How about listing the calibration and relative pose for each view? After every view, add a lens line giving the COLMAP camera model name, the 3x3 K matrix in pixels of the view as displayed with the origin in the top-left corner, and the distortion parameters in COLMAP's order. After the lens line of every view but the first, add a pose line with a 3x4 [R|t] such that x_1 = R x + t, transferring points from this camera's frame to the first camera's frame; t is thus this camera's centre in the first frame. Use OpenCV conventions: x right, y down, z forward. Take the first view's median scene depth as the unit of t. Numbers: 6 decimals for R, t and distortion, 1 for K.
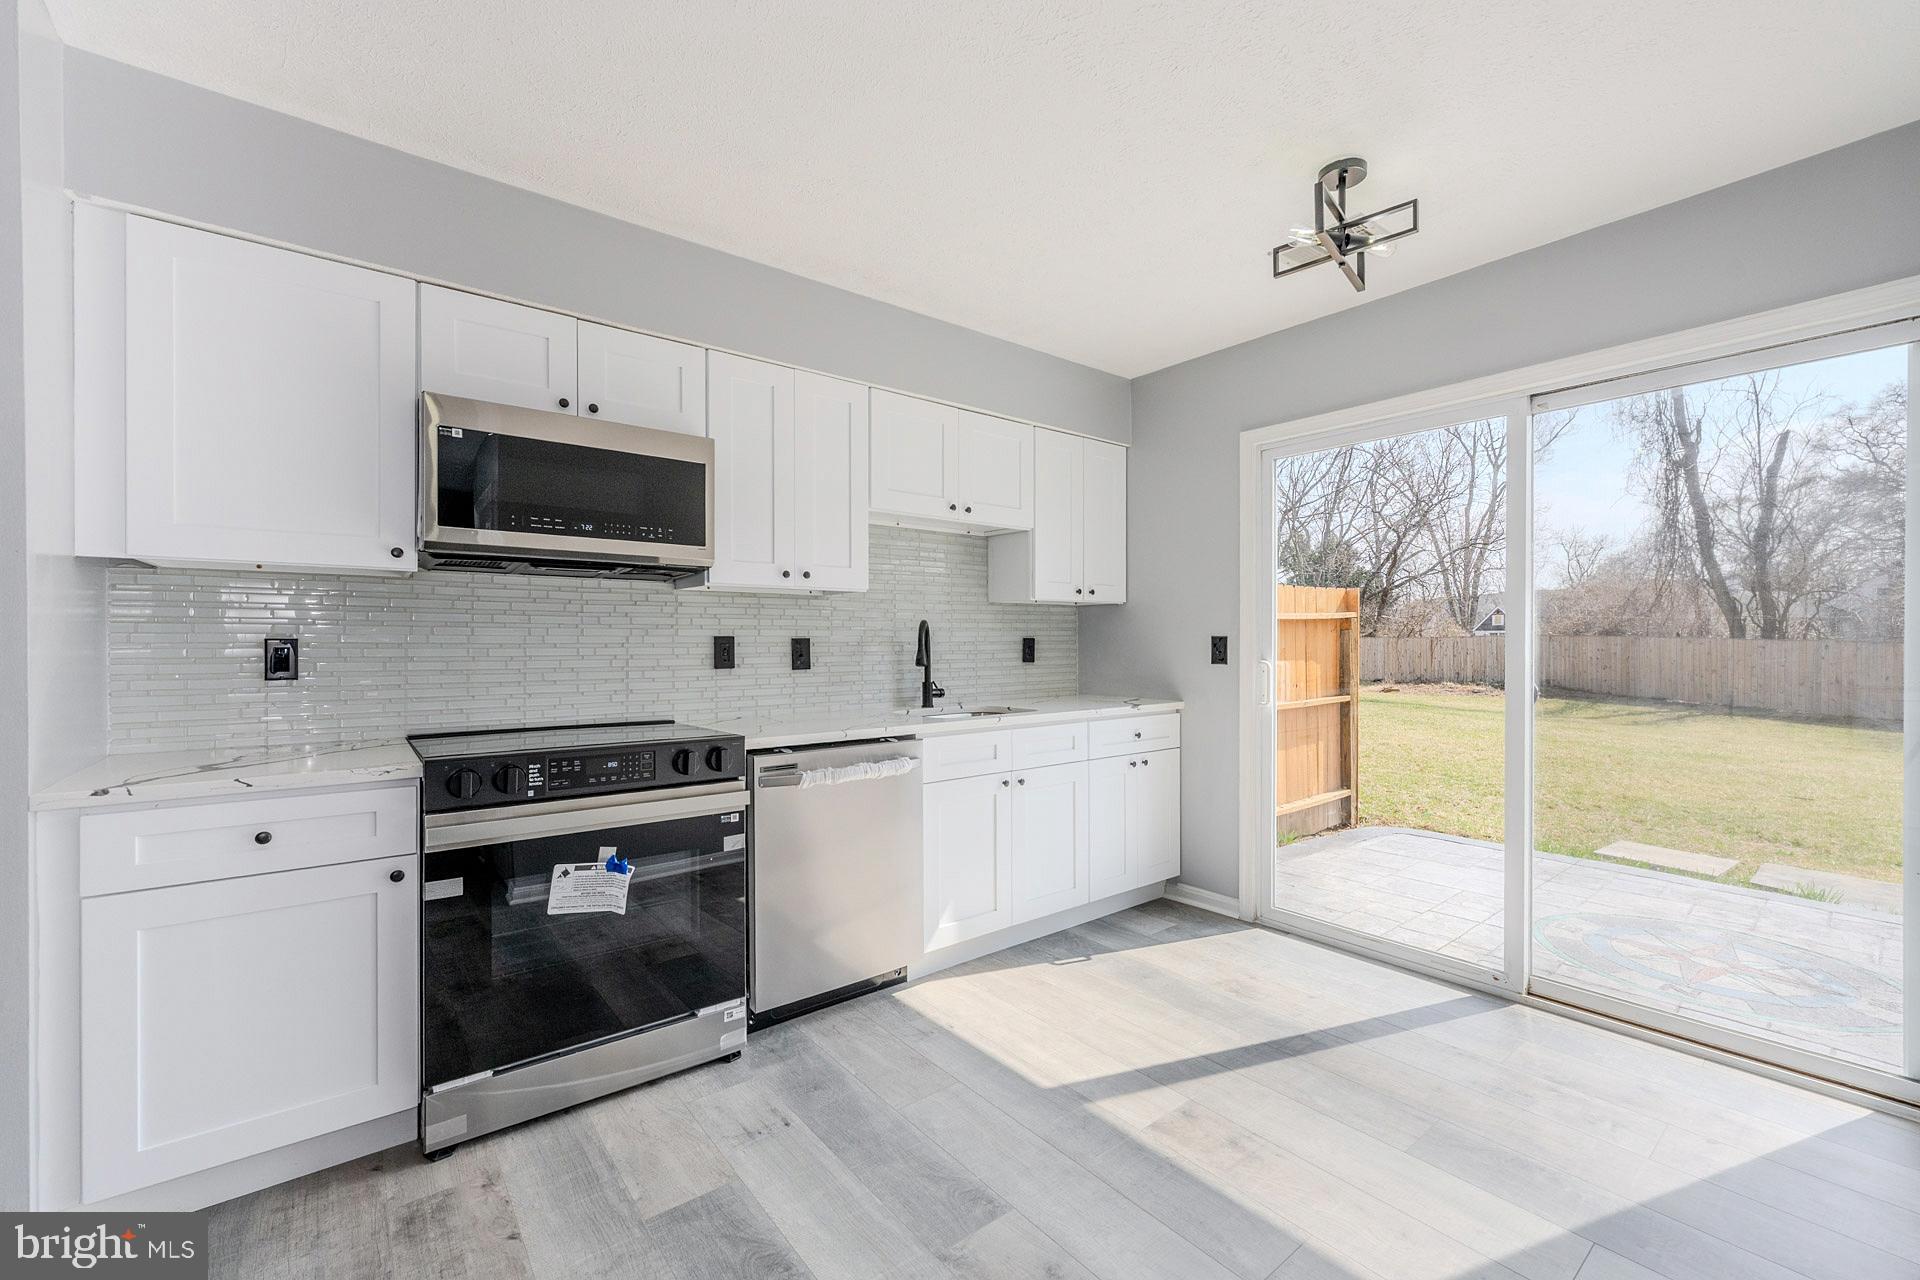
lens RADIAL K [[780.6, 0, 960.0], [0, 780.6, 640.0], [0, 0, 1]] dist [-0.009085, -0.000038]
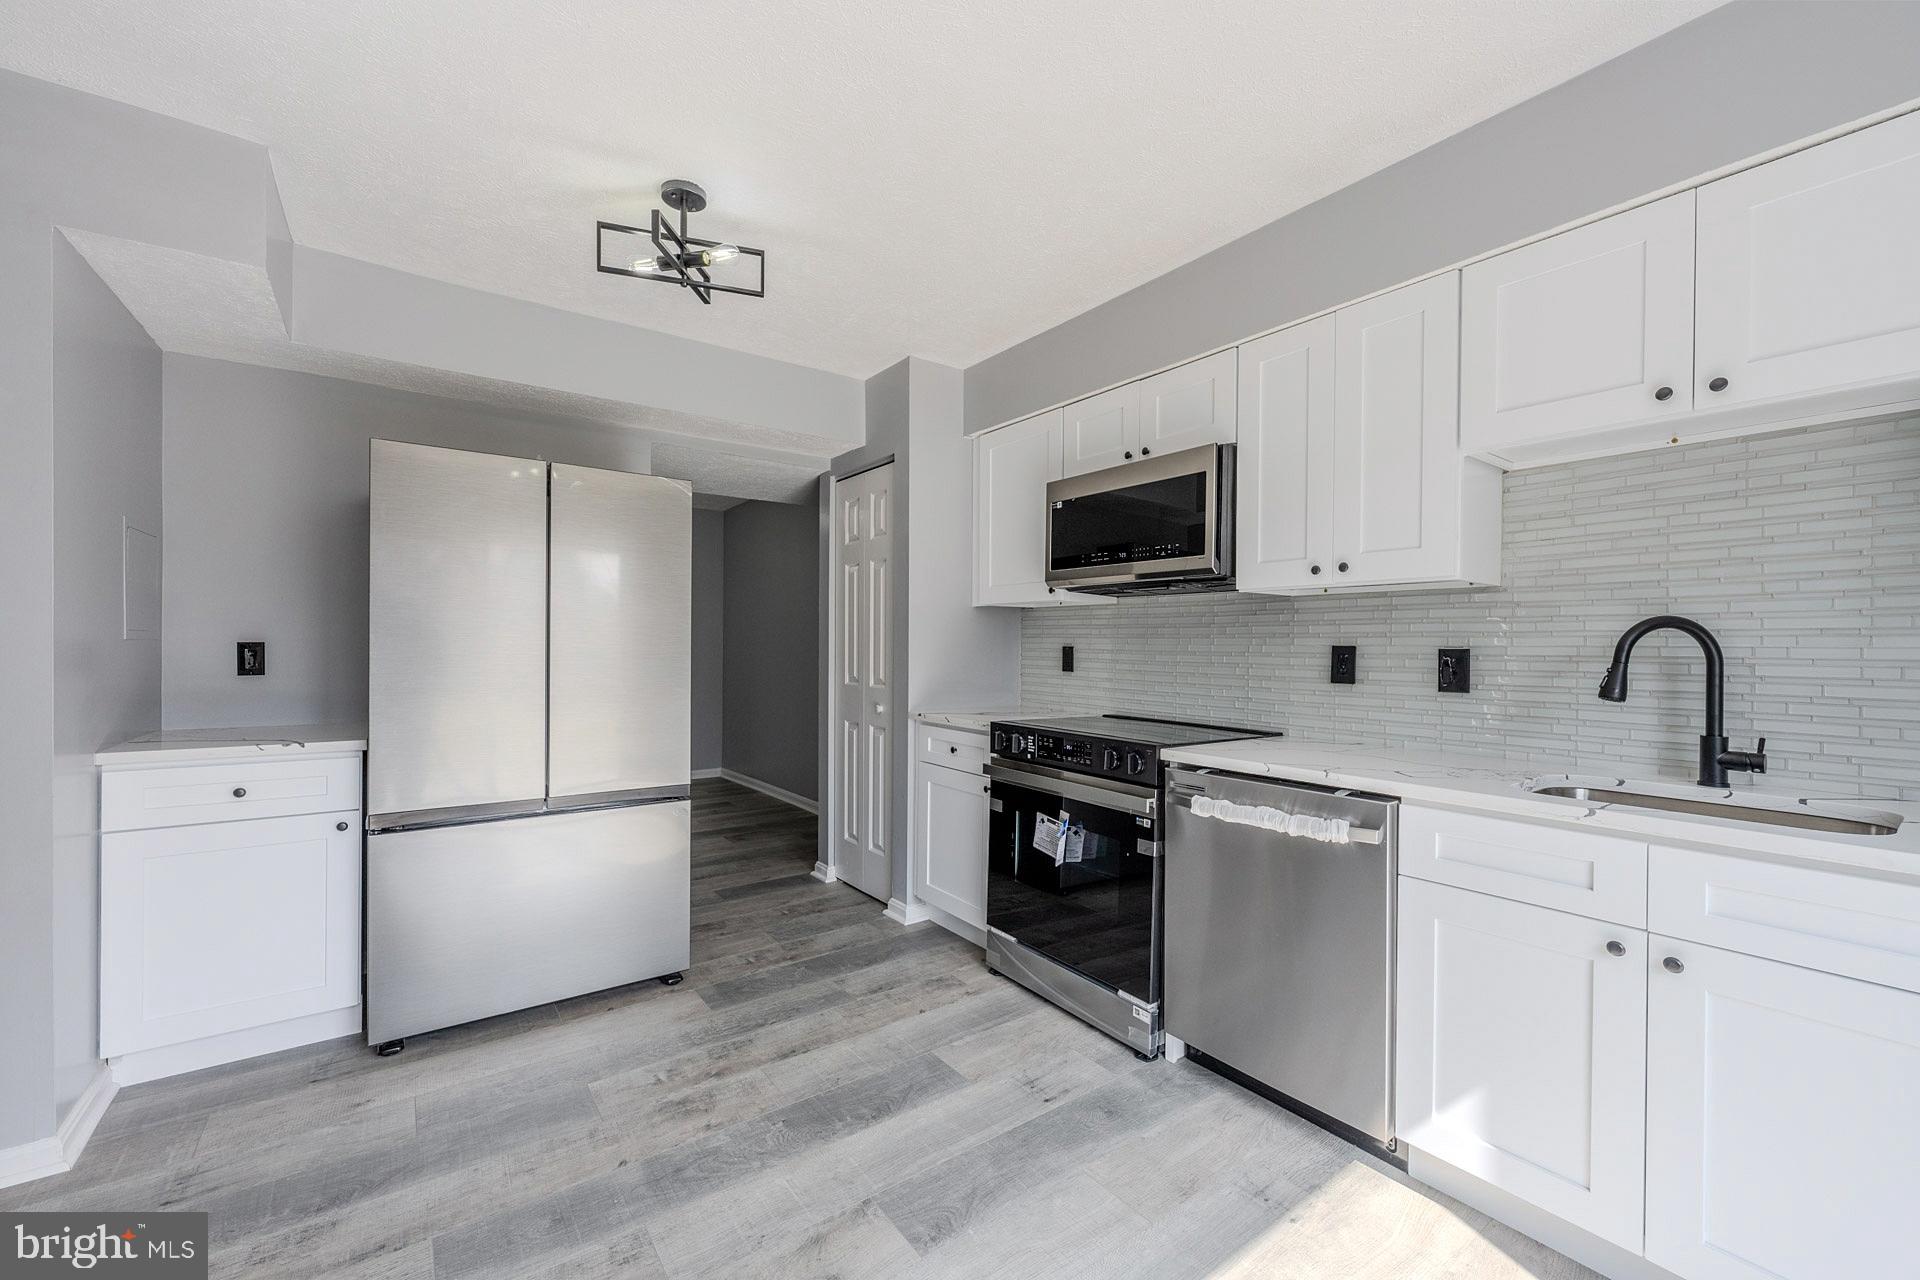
lens RADIAL K [[773.2, 0, 955.8], [0, 773.2, 648.9], [0, 0, 1]] dist [-0.002192, 0.000055]
pose [[-0.046759, 0.004447, -0.998896, 0.693850], [-0.007772, 0.999958, 0.004816, -0.002593], [0.998876, 0.007988, -0.046723, 0.756418]]
